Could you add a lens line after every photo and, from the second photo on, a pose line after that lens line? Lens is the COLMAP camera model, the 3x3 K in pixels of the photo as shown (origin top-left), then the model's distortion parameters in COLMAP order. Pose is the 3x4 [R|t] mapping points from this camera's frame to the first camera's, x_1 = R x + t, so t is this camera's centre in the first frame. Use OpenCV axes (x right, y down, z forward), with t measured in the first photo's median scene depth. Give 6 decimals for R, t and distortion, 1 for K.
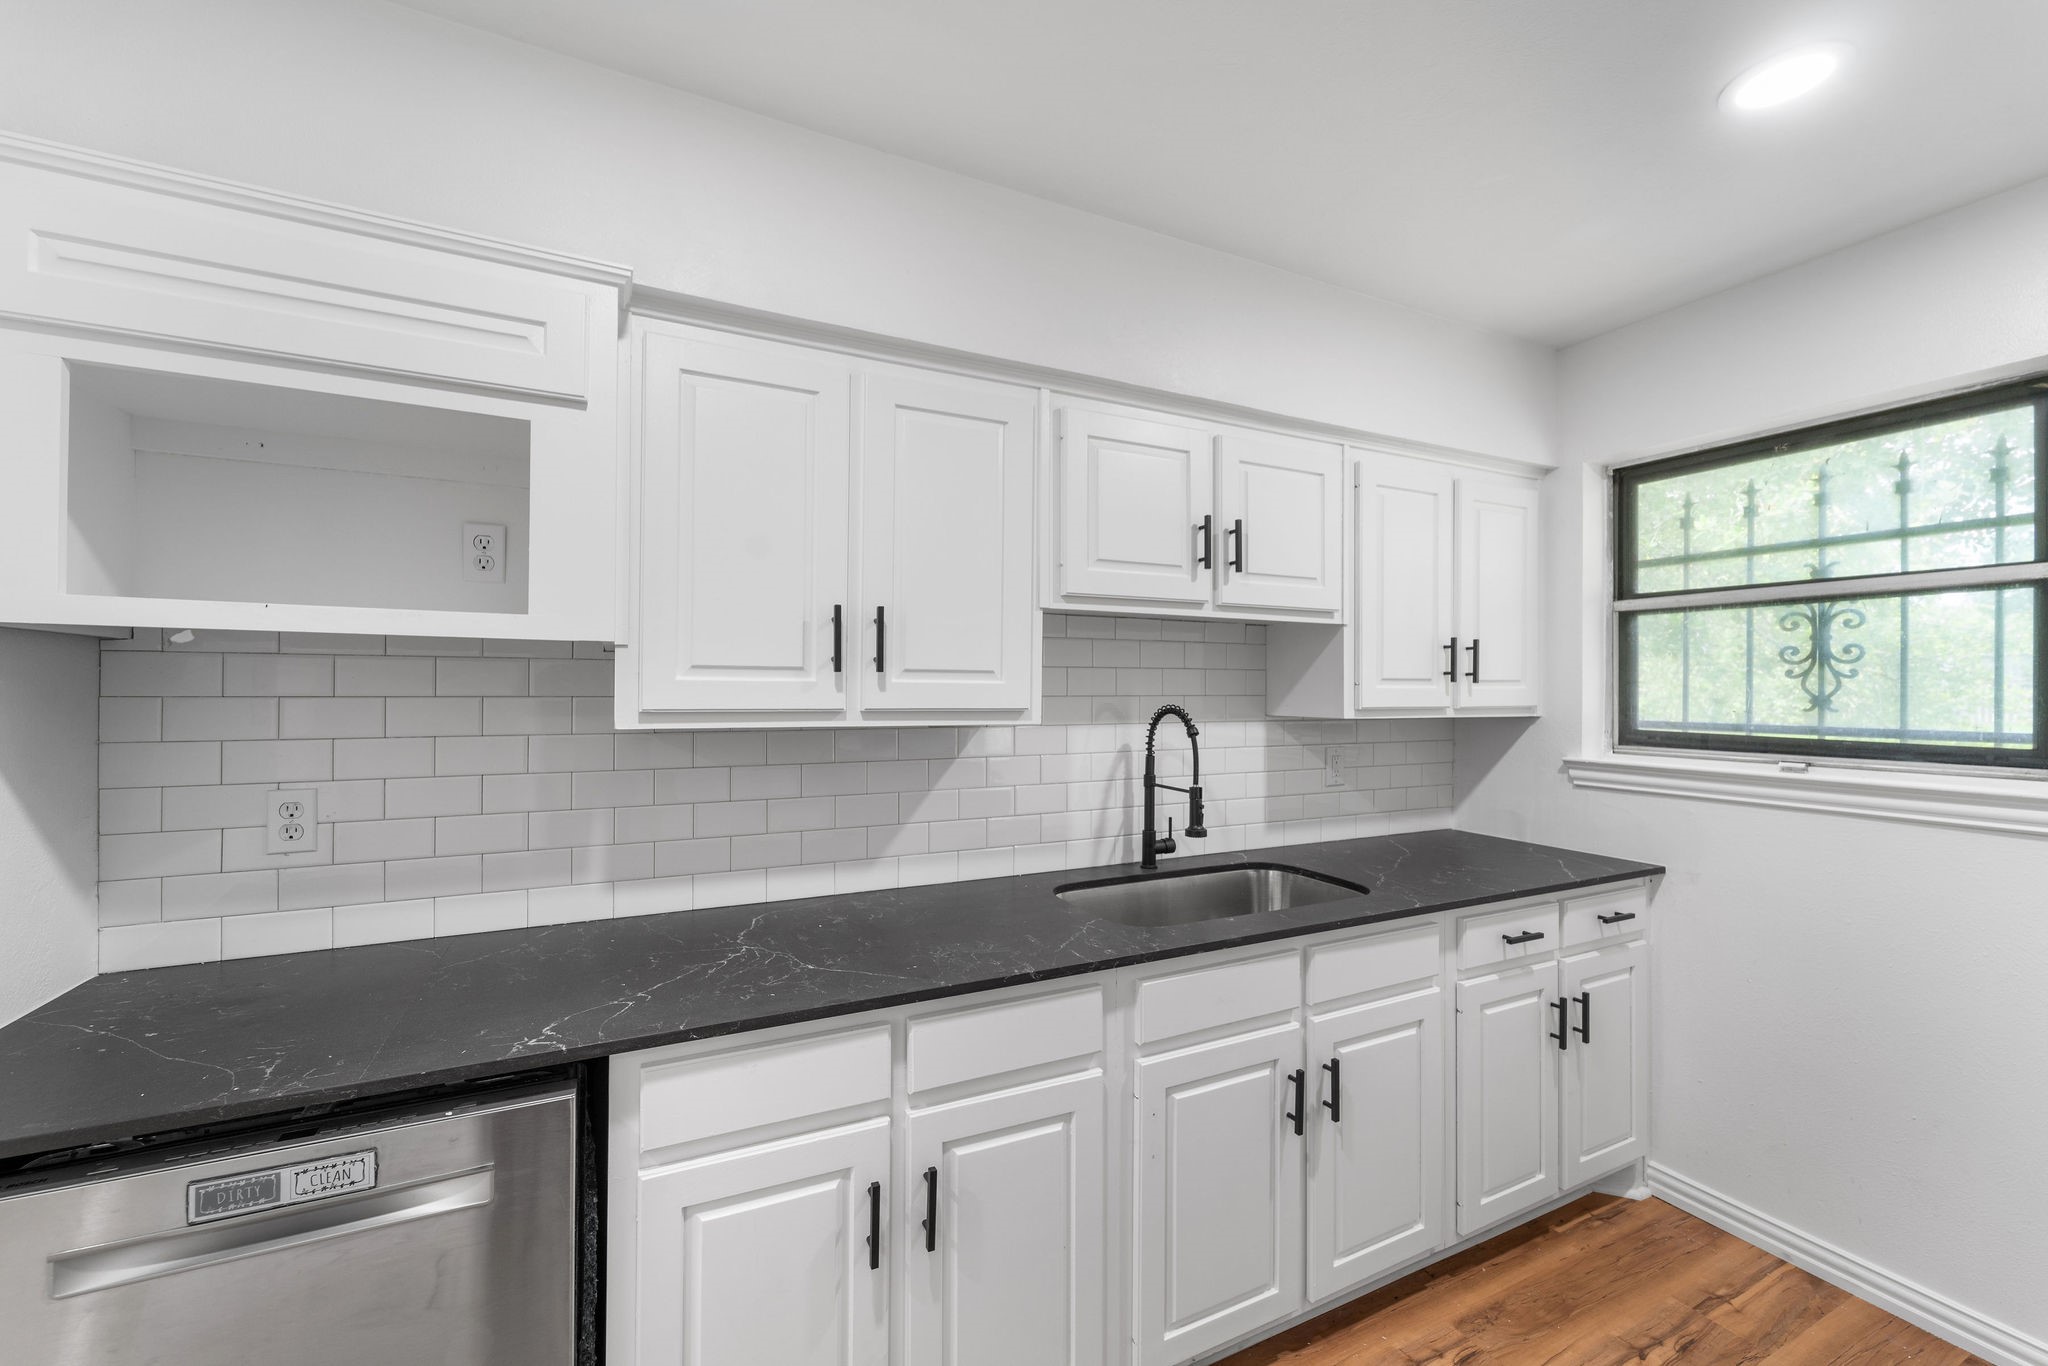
lens RADIAL K [[820.2, 0, 1022.4], [0, 820.2, 683.1], [0, 0, 1]] dist [-0.000978, -0.000414]
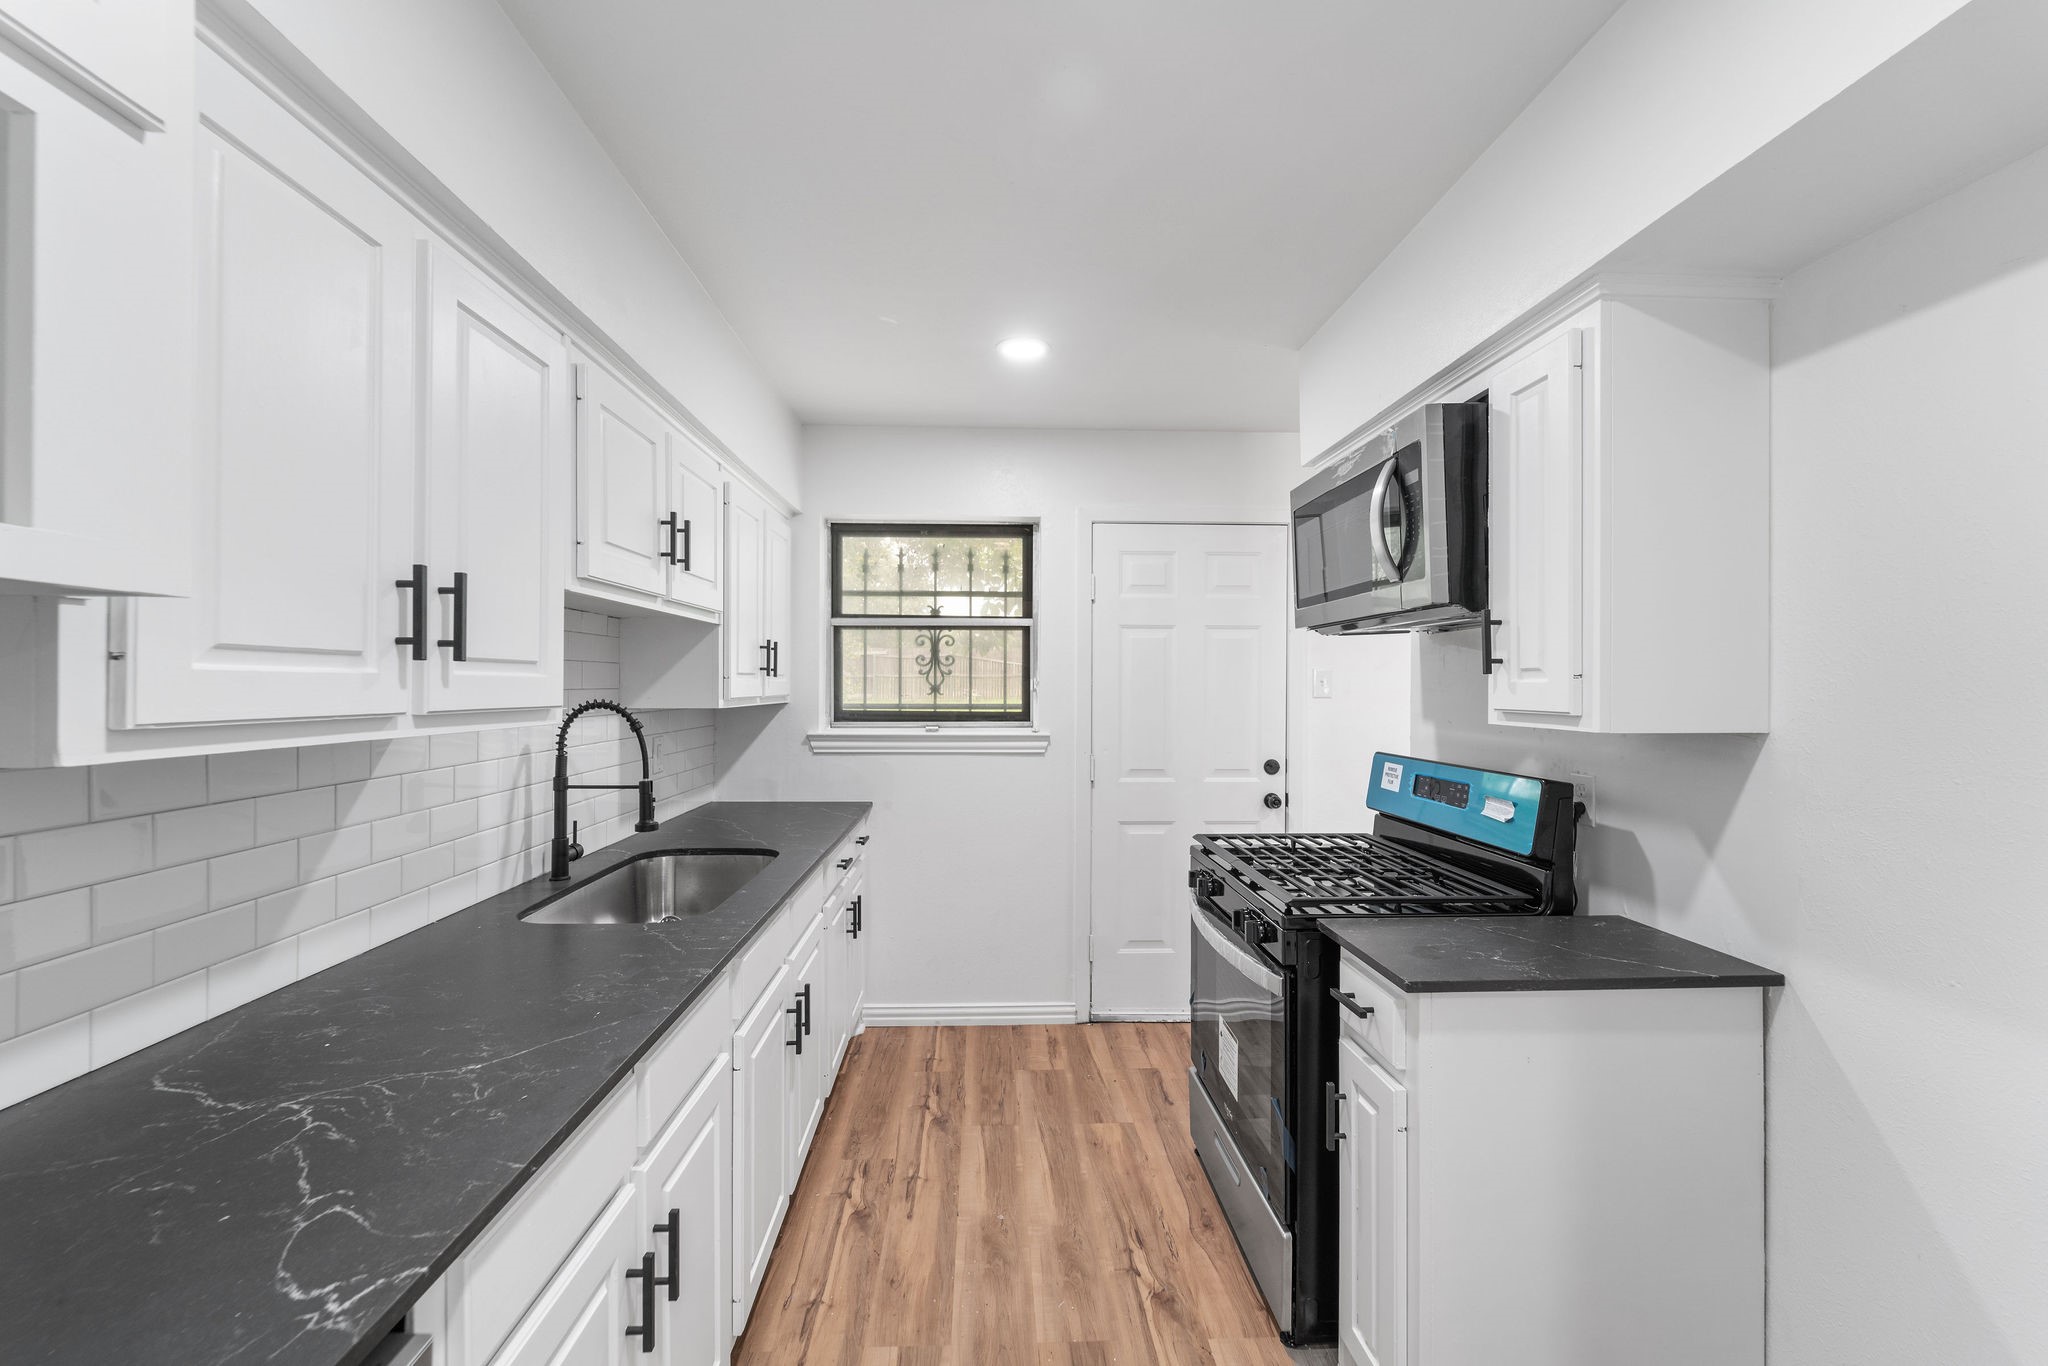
lens RADIAL K [[820.2, 0, 1024.2], [0, 820.2, 685.1], [0, 0, 1]] dist [-0.000978, -0.000414]
pose [[0.391769, -0.005317, 0.920048, -0.523003], [-0.007781, 0.999928, 0.009092, -0.002224], [-0.920031, -0.010721, 0.391699, 0.191907]]
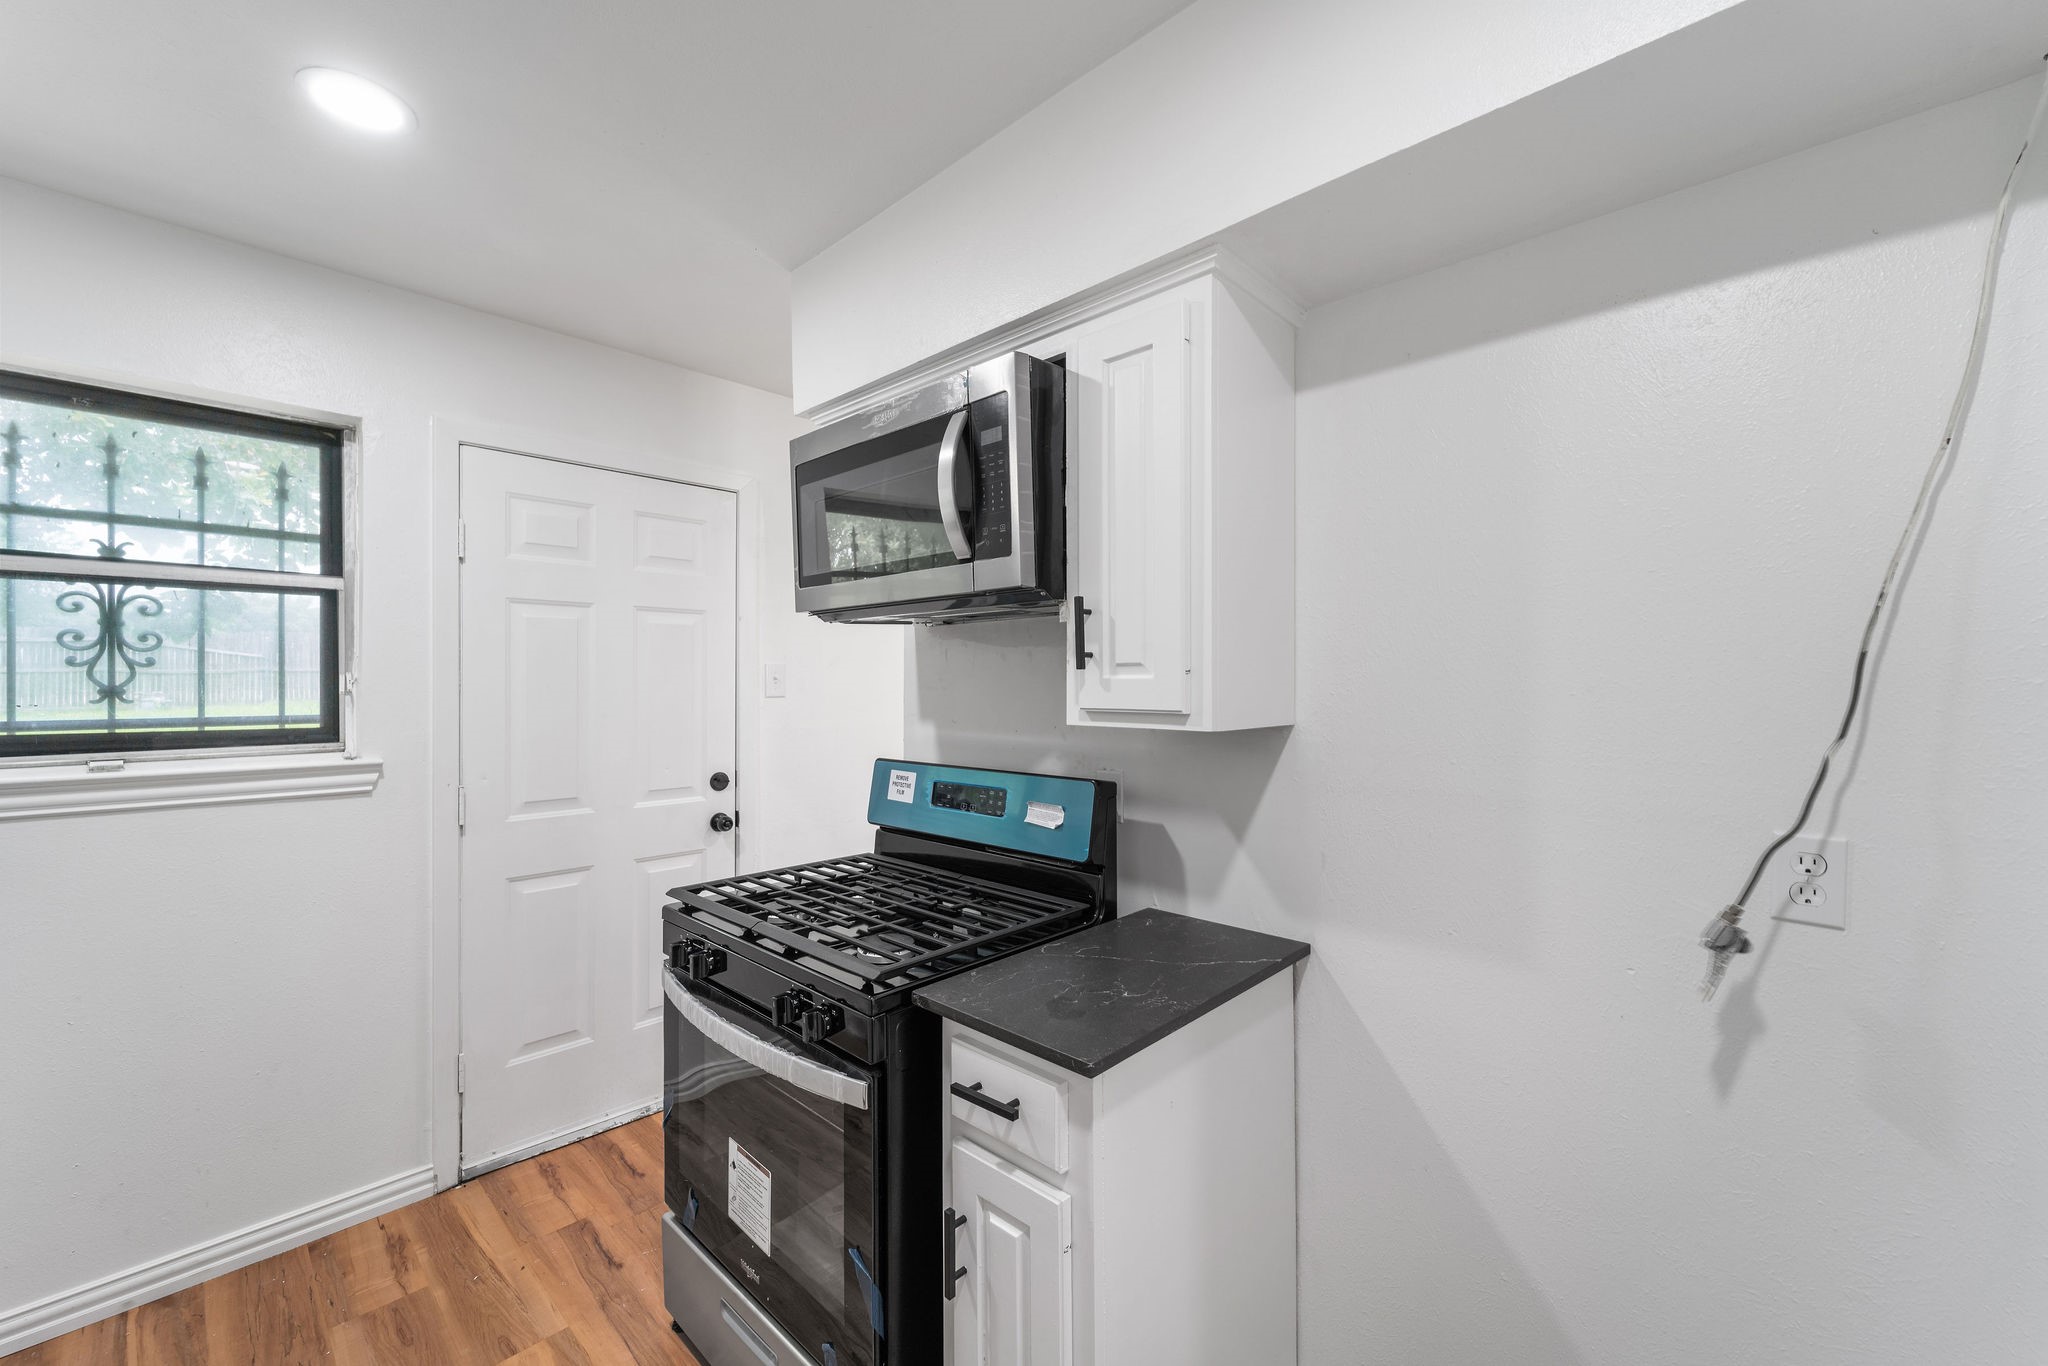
lens RADIAL K [[820.2, 0, 1030.3], [0, 820.2, 683.6], [0, 0, 1]] dist [-0.000978, -0.000414]
pose [[-0.349559, -0.006577, 0.936891, -0.258530], [-0.008241, 0.999958, 0.003945, 0.000701], [-0.936878, -0.006342, -0.349599, 0.381938]]
